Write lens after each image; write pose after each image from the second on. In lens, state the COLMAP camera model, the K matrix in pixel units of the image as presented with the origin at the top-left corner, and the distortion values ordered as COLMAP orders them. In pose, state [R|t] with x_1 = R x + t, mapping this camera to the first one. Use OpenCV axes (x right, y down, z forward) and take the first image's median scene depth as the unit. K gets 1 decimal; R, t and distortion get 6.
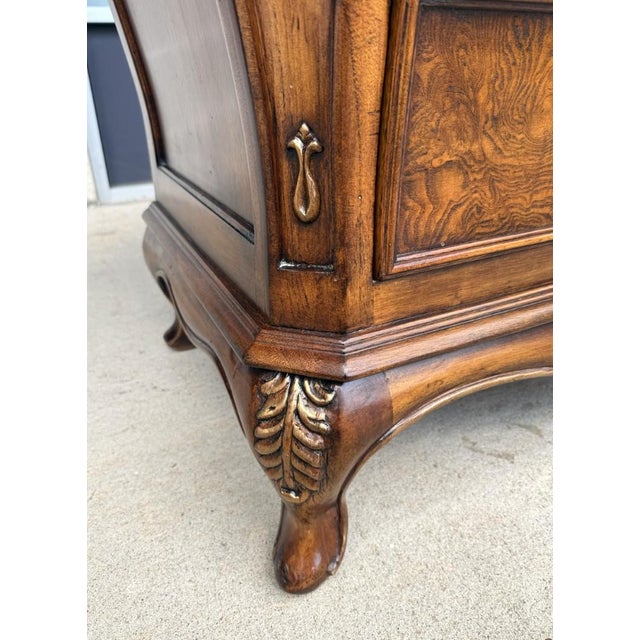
lens RADIAL K [[512.8, 0, 324.7], [0, 512.8, 320.4], [0, 0, 1]] dist [0.001840, 0.010651]
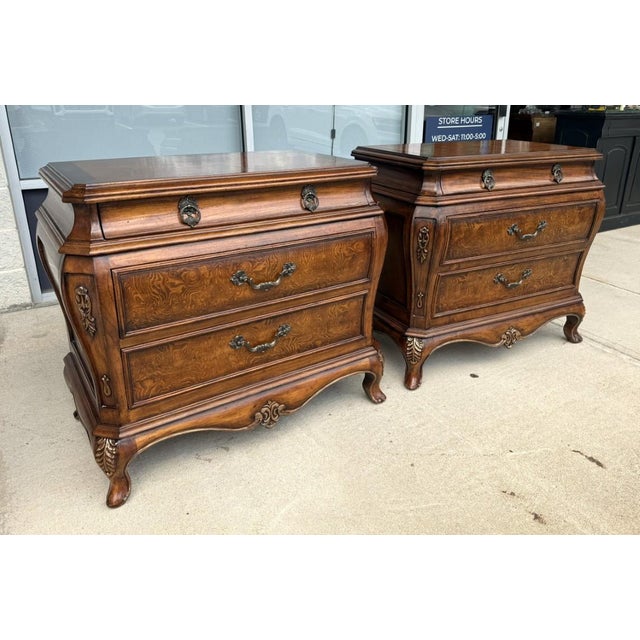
lens RADIAL K [[512.8, 0, 304.7], [0, 512.8, 293.5], [0, 0, 1]] dist [0.001840, 0.010651]
pose [[0.995034, -0.032689, 0.094018, 0.985338], [0.041842, 0.994395, -0.097092, -0.476535], [-0.090317, 0.100544, 0.990825, -2.688272]]
